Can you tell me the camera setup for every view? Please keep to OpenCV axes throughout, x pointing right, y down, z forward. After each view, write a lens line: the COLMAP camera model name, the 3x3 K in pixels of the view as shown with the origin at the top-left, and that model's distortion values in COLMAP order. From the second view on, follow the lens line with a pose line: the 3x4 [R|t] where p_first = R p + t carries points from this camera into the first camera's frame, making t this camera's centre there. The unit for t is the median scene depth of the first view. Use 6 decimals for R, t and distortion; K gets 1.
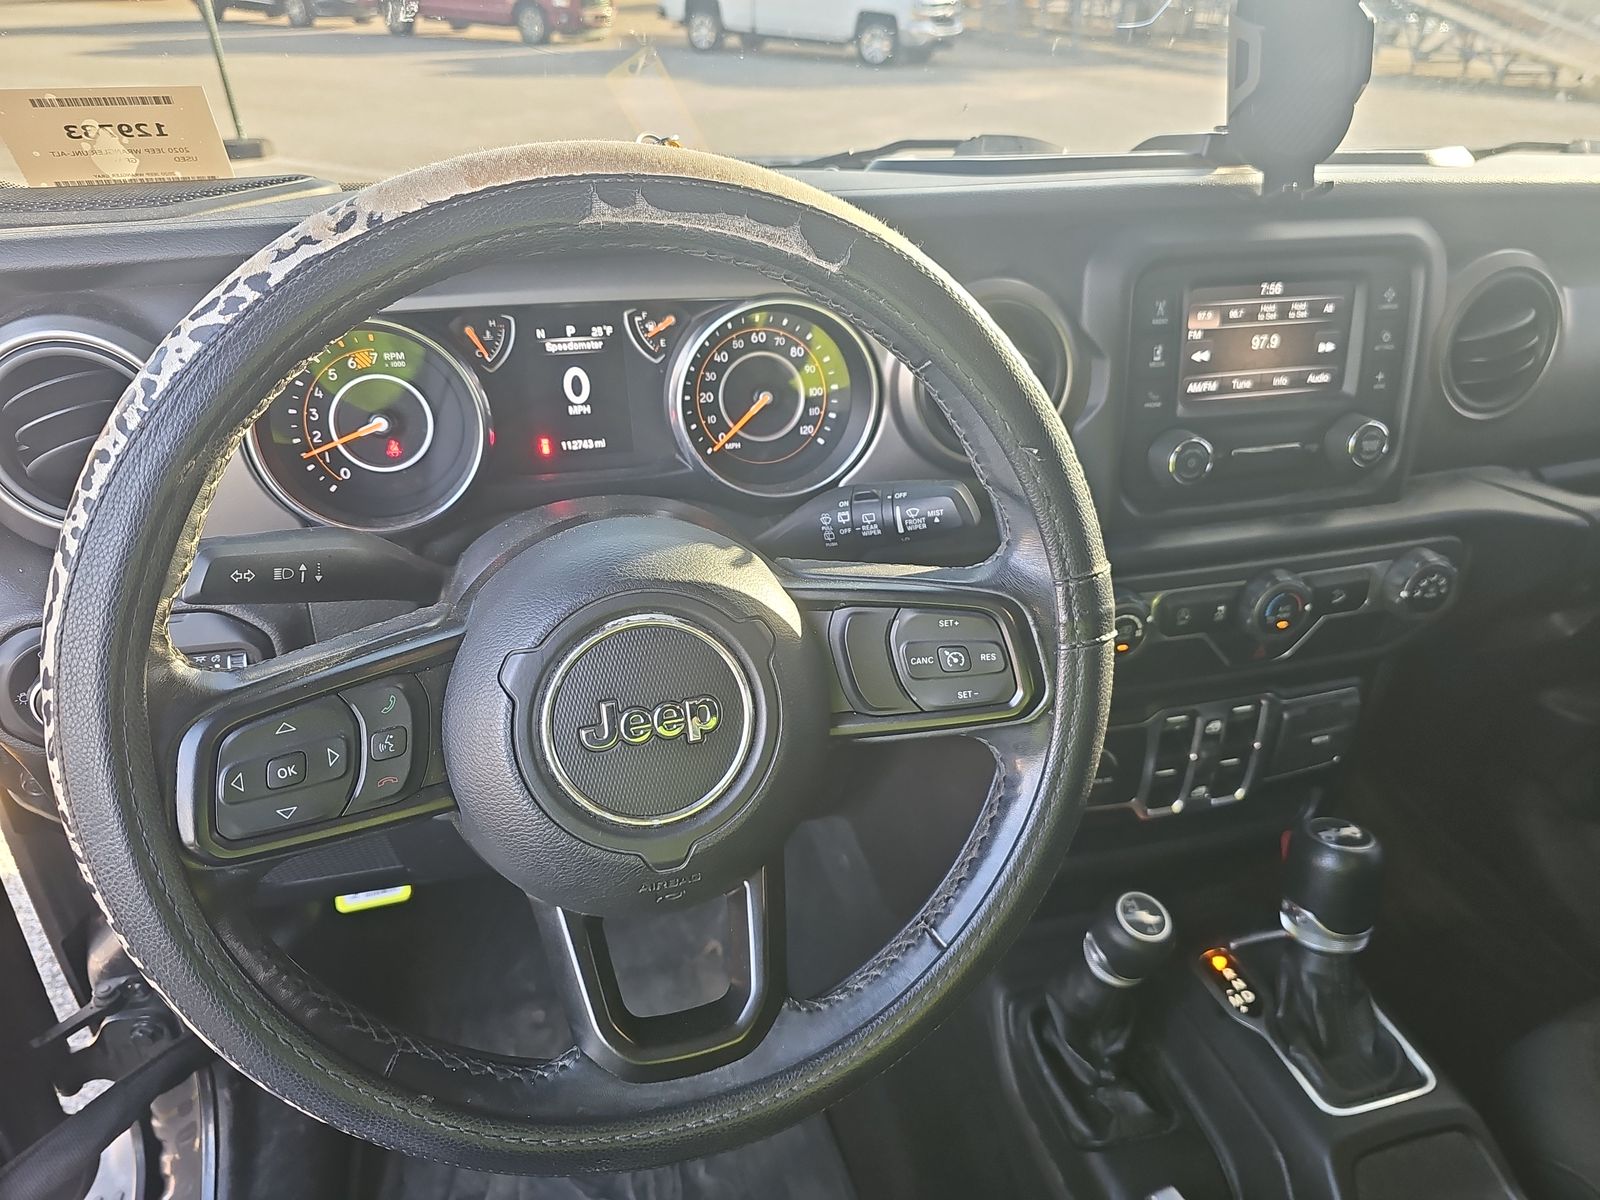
lens RADIAL K [[1086.5, 0, 796.9], [0, 1086.5, 604.2], [0, 0, 1]] dist [0.036377, -0.037480]
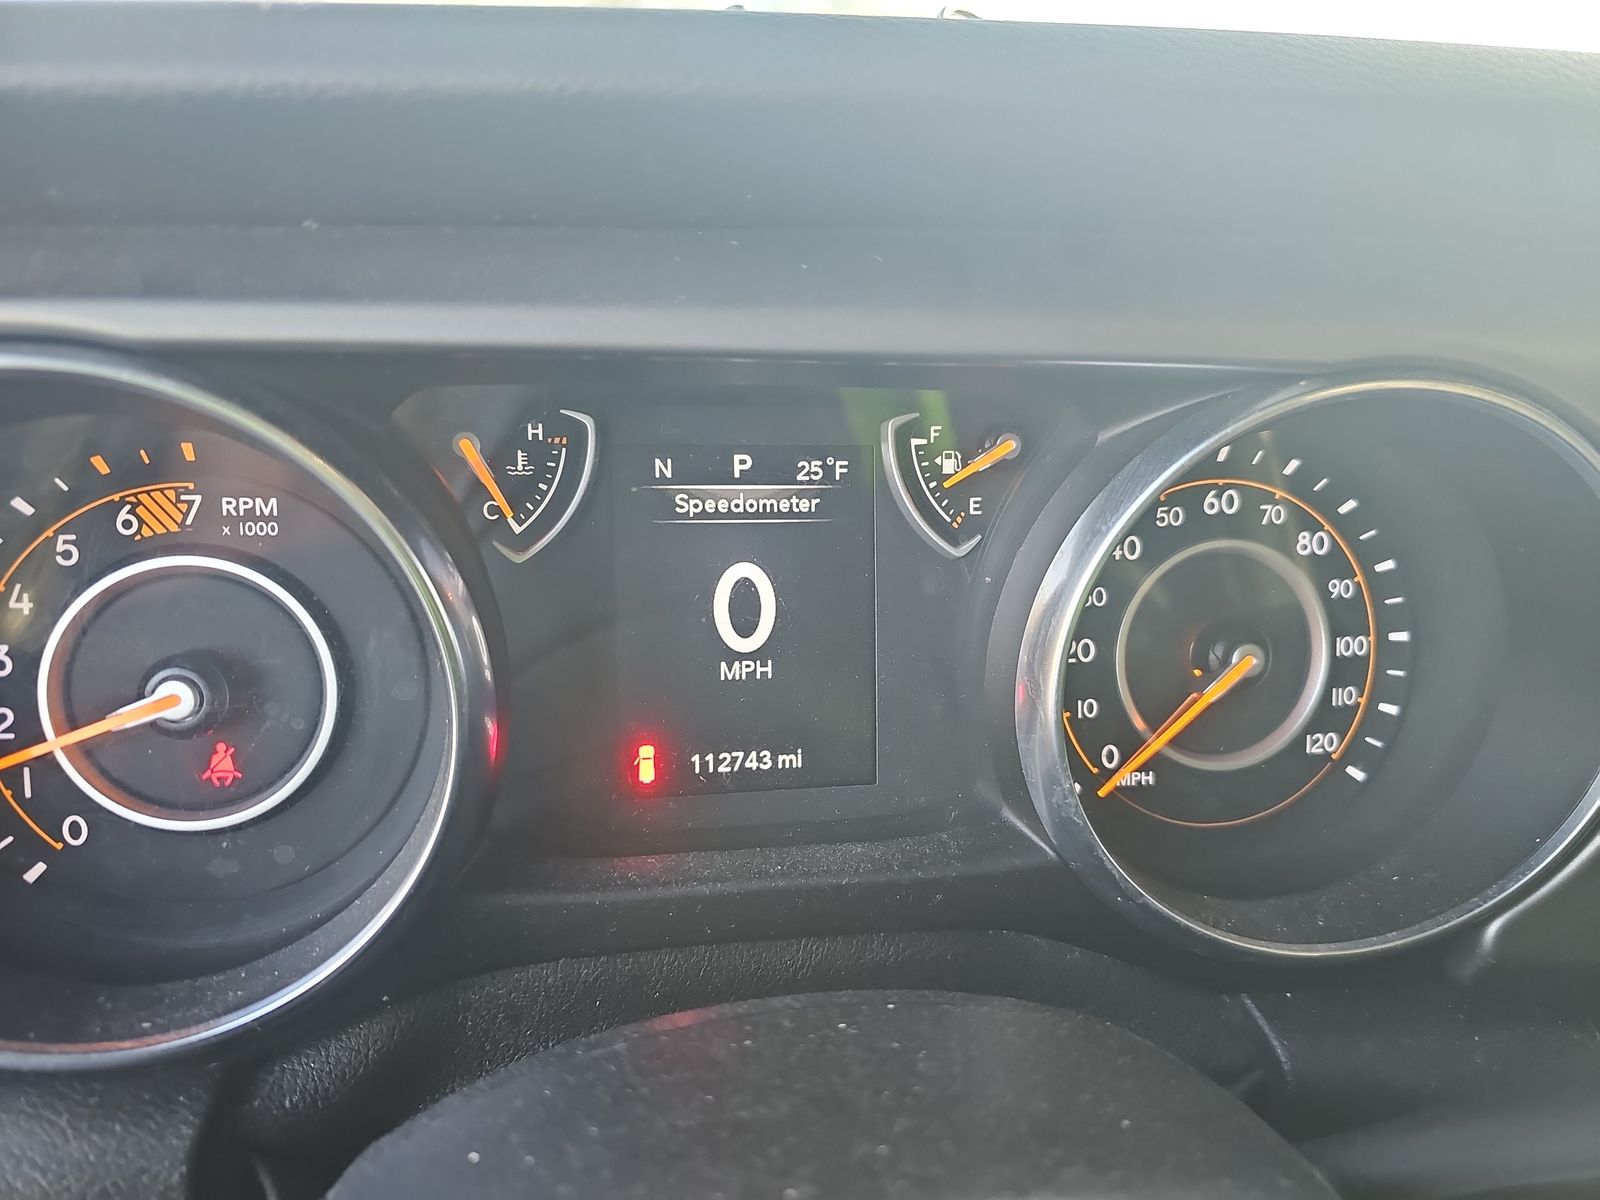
lens RADIAL K [[1086.5, 0, 814.5], [0, 1086.5, 595.9], [0, 0, 1]] dist [0.036377, -0.037480]
pose [[0.994811, 0.057483, -0.083949, -0.154817], [-0.069001, 0.987534, -0.141476, -0.161070], [0.074770, 0.146535, 0.986376, 0.666961]]
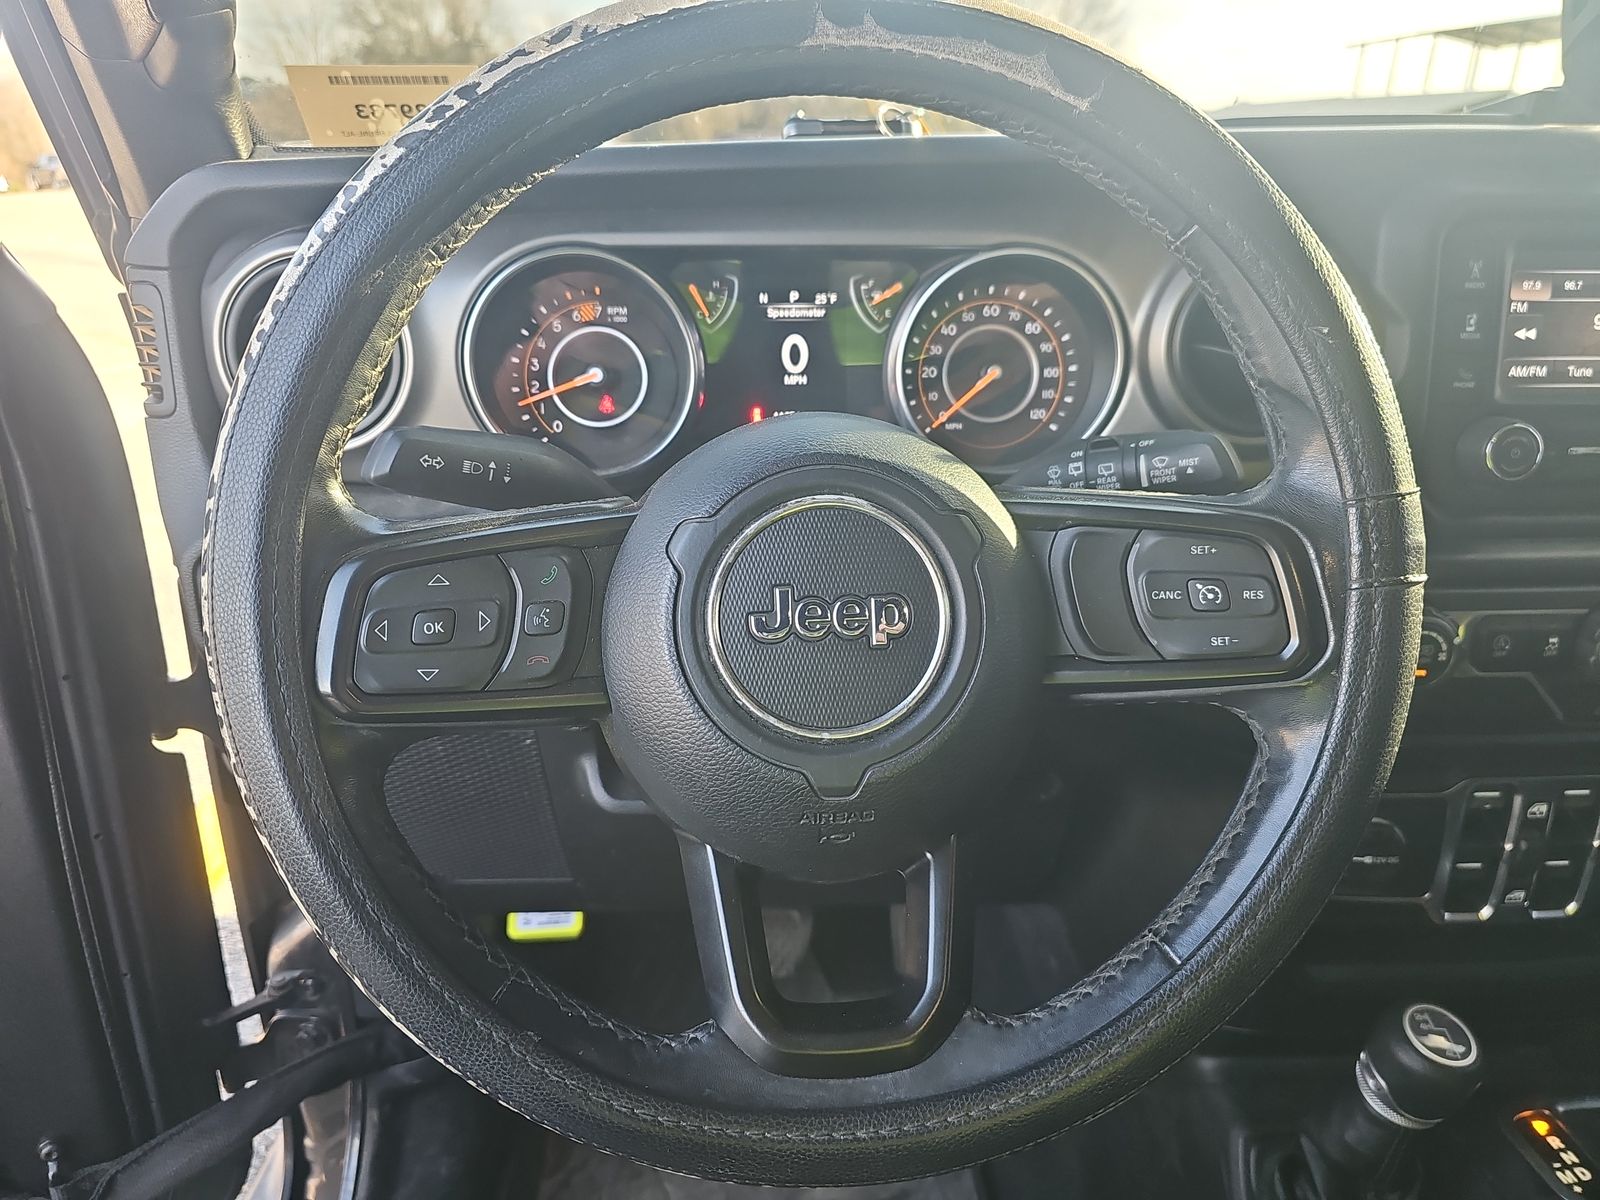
lens RADIAL K [[1086.5, 0, 792.2], [0, 1086.5, 584.9], [0, 0, 1]] dist [0.036377, -0.037480]
pose [[0.975655, 0.062884, -0.210100, 0.009764], [-0.093826, 0.985594, -0.140714, 0.142328], [0.198225, 0.157001, 0.967501, 0.112869]]
